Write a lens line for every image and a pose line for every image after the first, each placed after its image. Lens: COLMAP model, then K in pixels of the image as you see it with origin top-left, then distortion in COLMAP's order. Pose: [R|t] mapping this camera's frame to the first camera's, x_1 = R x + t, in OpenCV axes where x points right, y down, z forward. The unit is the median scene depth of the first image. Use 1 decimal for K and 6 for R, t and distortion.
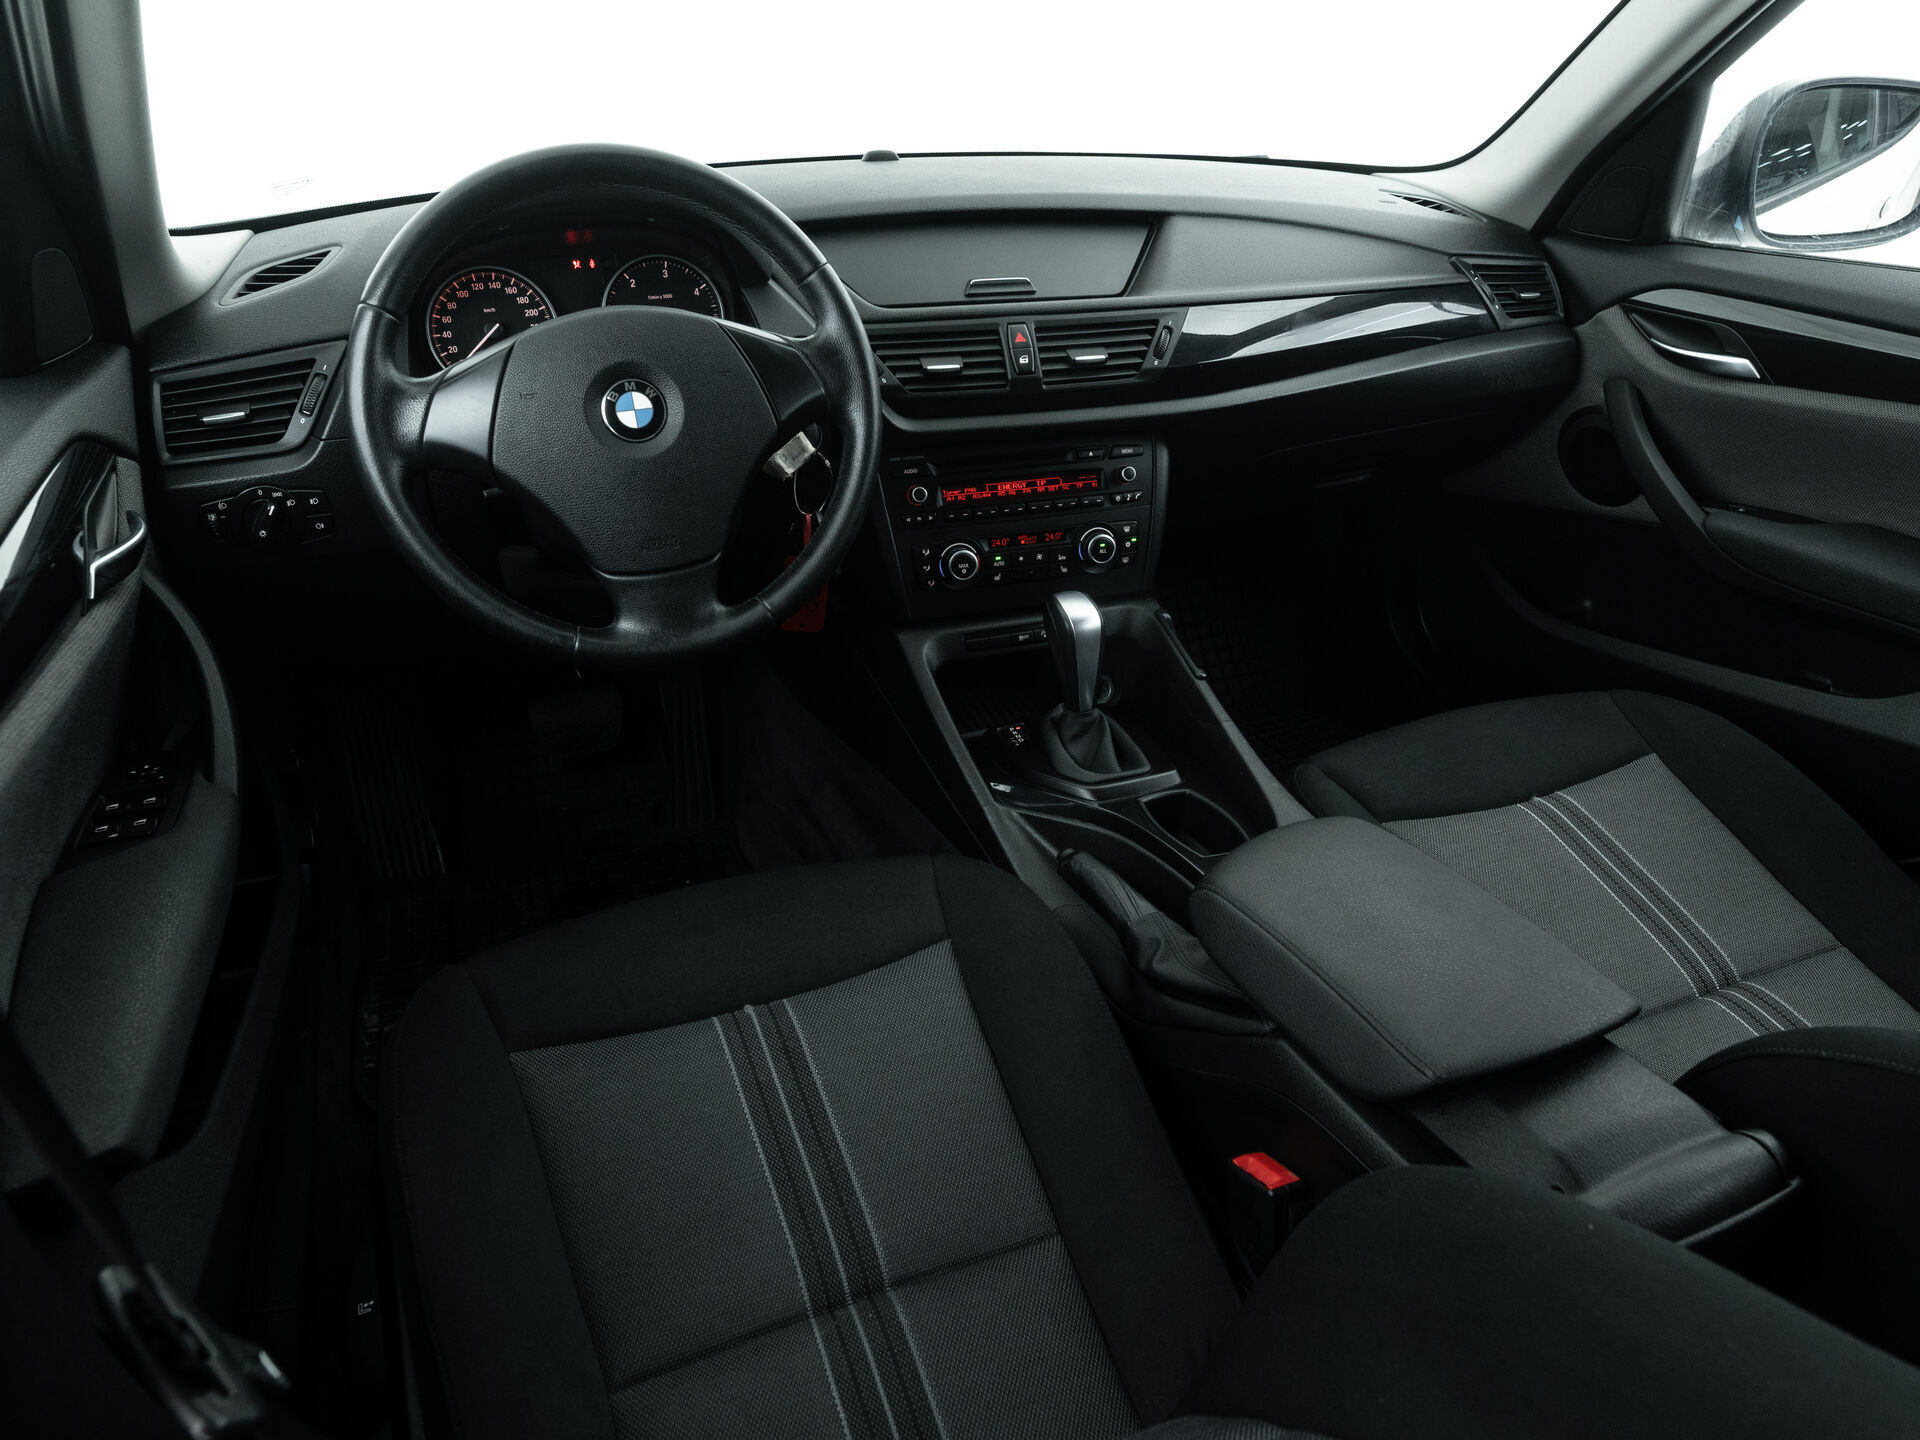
lens RADIAL K [[1280.3, 0, 984.7], [0, 1280.3, 738.8], [0, 0, 1]] dist [-0.021573, 0.001880]
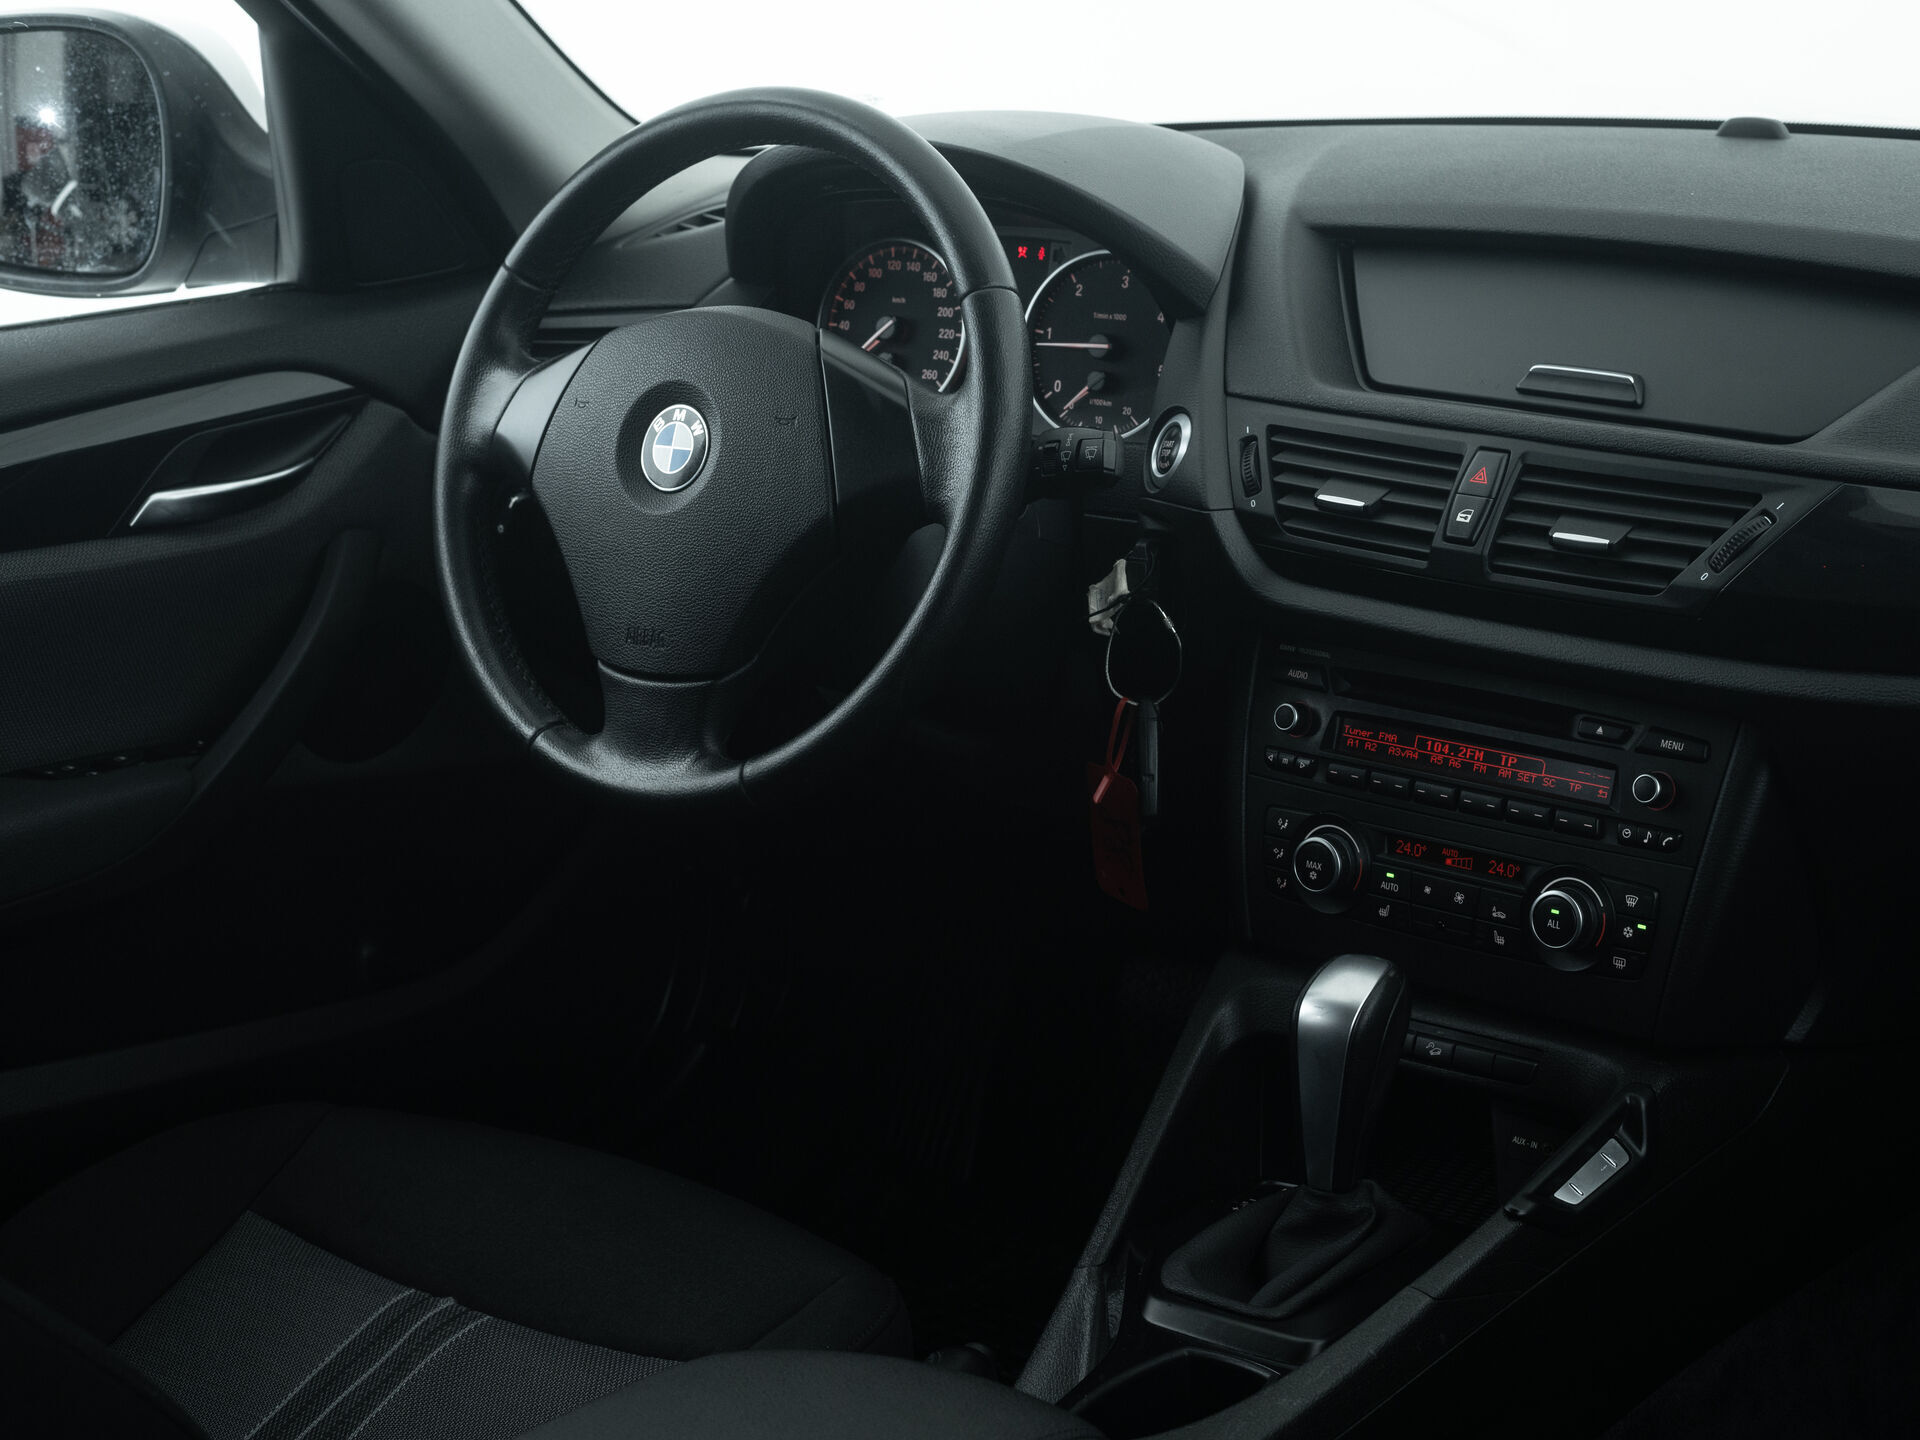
lens RADIAL K [[3149.0, 0, 1010.8], [0, 3149.0, 739.3], [0, 0, 1]] dist [-0.103476, 0.000000]
pose [[0.528465, 0.232937, -0.816373, 0.967213], [-0.380882, 0.924463, 0.017222, -0.158336], [0.758719, 0.301840, 0.577268, 0.141446]]
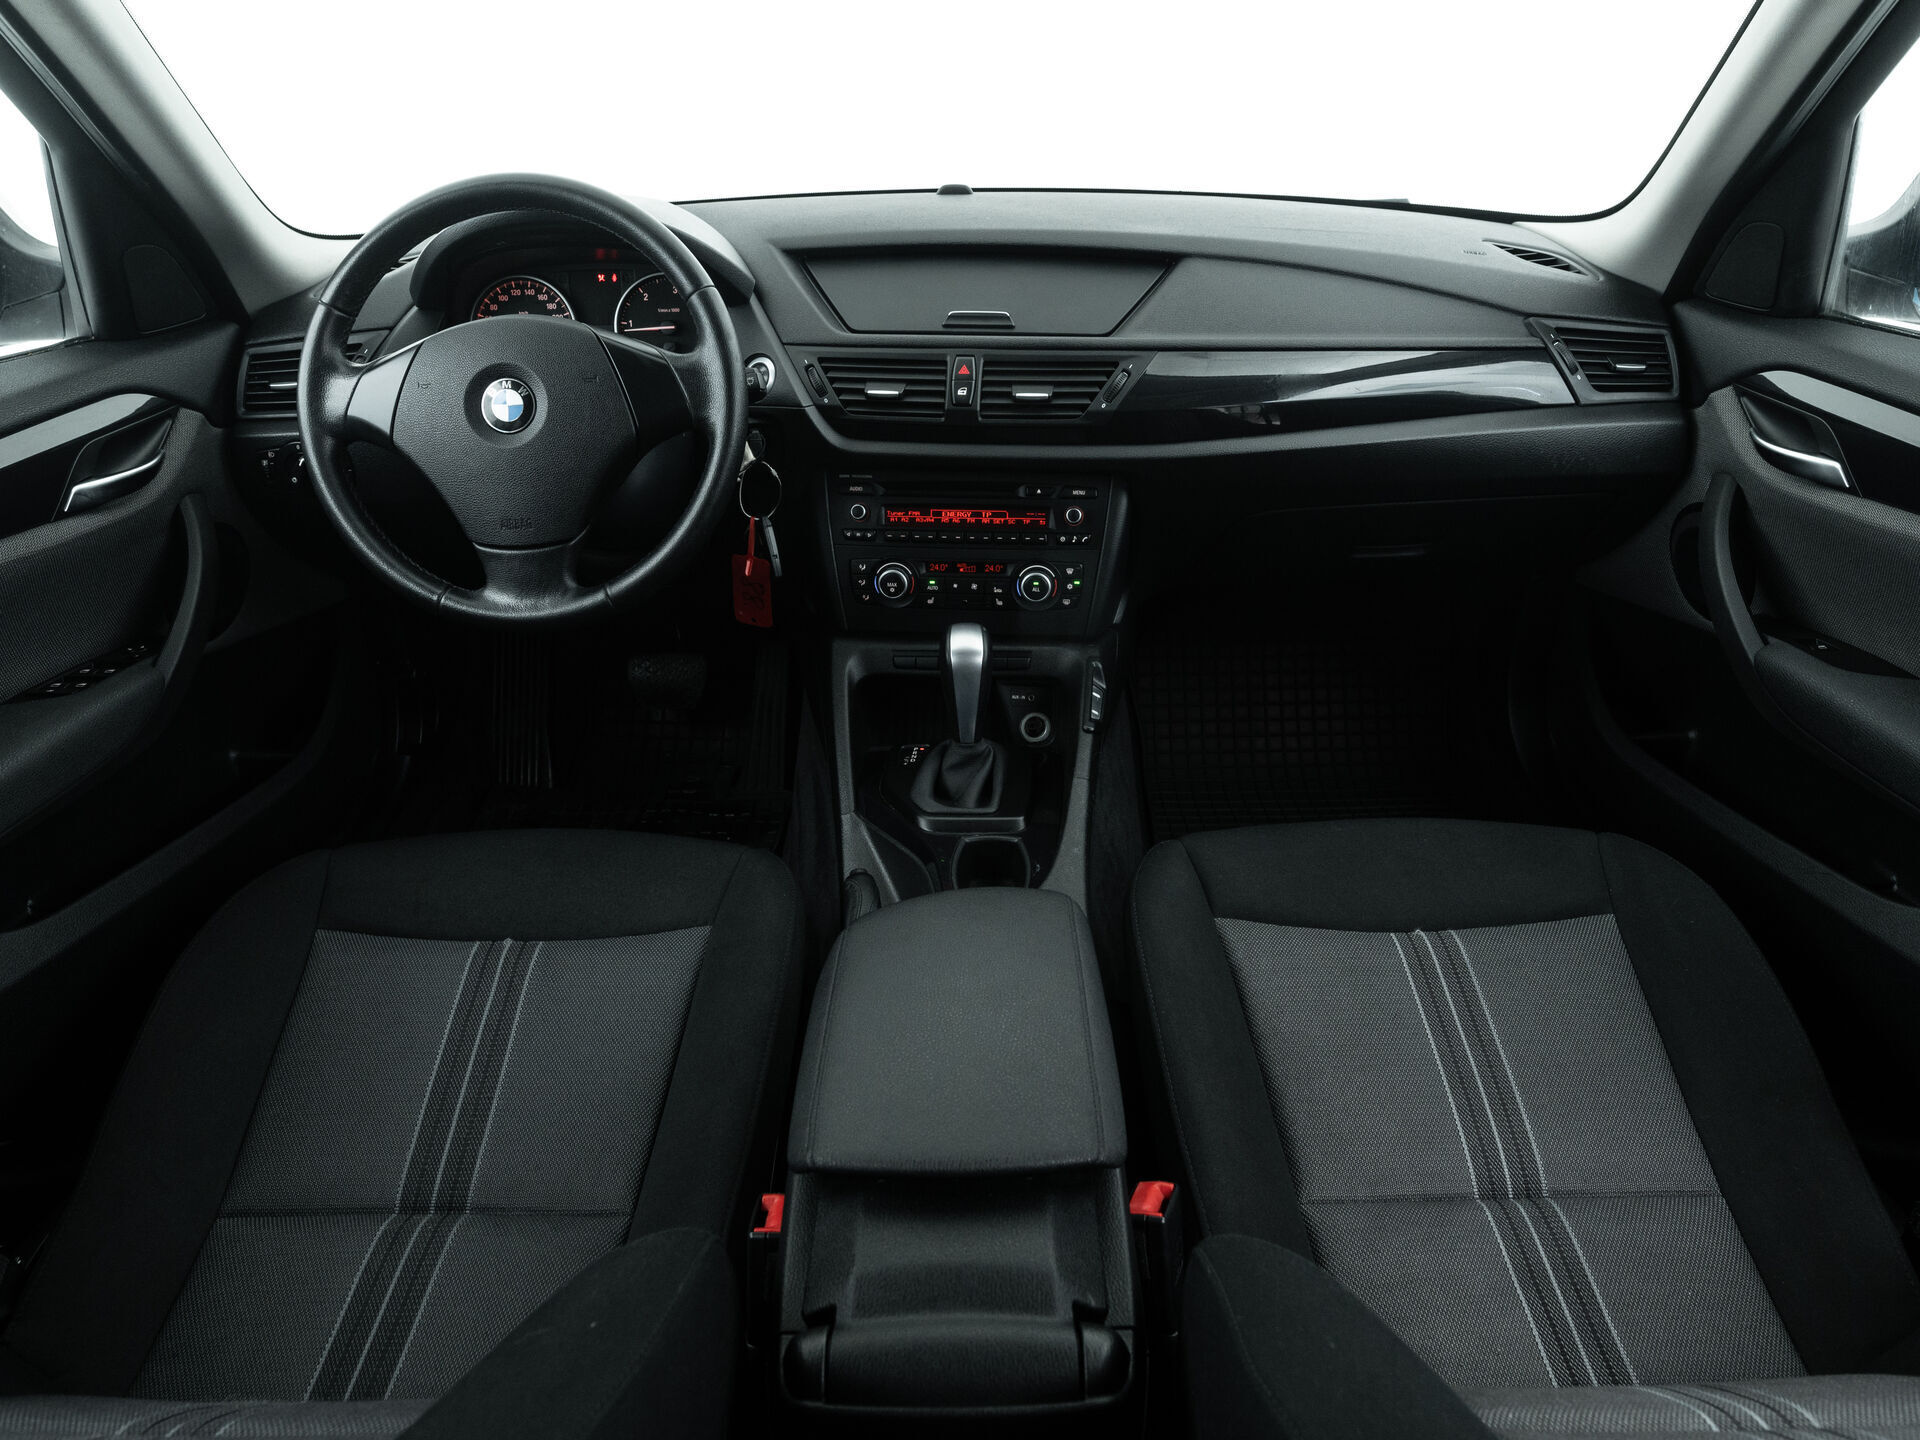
lens RADIAL K [[1280.3, 0, 967.1], [0, 1280.3, 711.7], [0, 0, 1]] dist [-0.021573, 0.001880]
pose [[0.920666, 0.167009, -0.352819, 0.420296], [-0.179065, 0.983836, -0.001557, -0.044187], [0.346856, 0.064611, 0.935690, 0.065759]]
